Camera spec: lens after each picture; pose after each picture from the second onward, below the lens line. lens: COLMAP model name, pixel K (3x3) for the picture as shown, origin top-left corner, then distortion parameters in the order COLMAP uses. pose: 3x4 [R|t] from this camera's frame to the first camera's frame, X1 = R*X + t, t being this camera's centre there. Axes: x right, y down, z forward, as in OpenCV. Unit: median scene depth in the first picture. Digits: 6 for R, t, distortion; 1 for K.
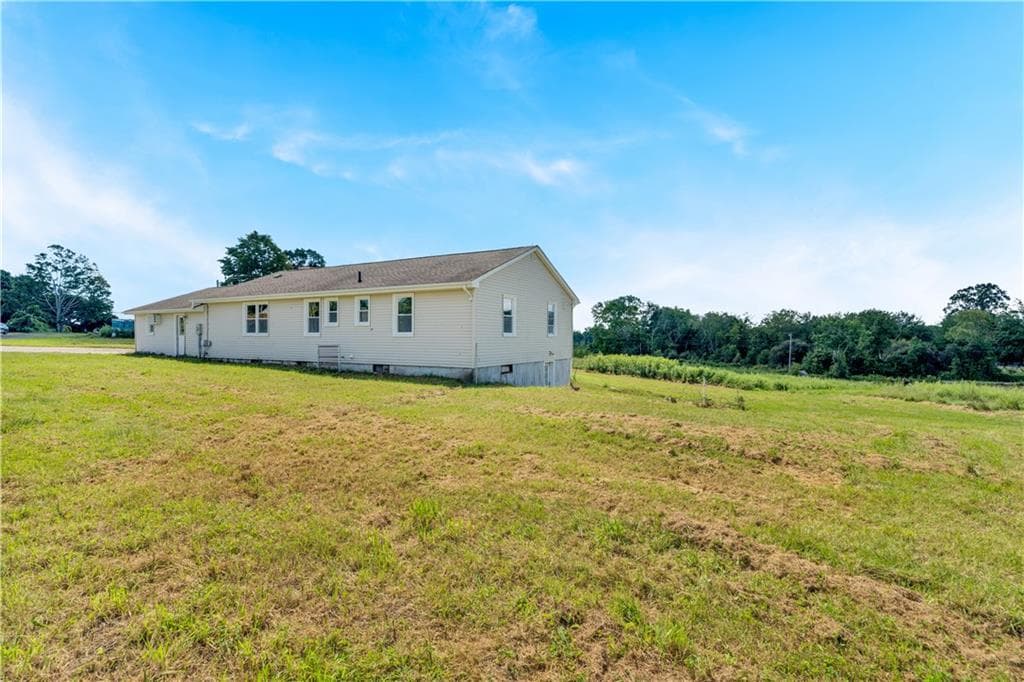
lens RADIAL K [[472.0, 0, 512.0], [0, 472.0, 341.0], [0, 0, 1]] dist [-0.000613, 0.000003]
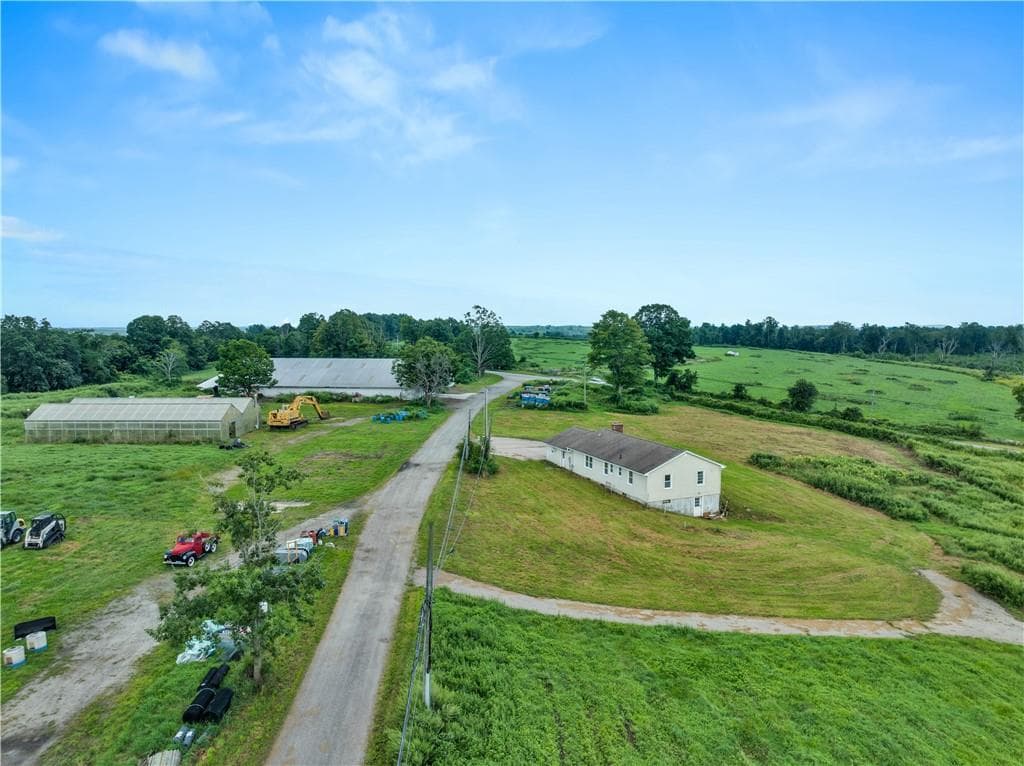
lens RADIAL K [[721.2, 0, 512.0], [0, 721.2, 383.0], [0, 0, 1]] dist [-0.032221, -0.008543]
pose [[0.782525, 0.049516, -0.620647, 0.208932], [0.000161, 0.996816, 0.079730, -0.107924], [0.622619, -0.062491, 0.780026, -0.309409]]
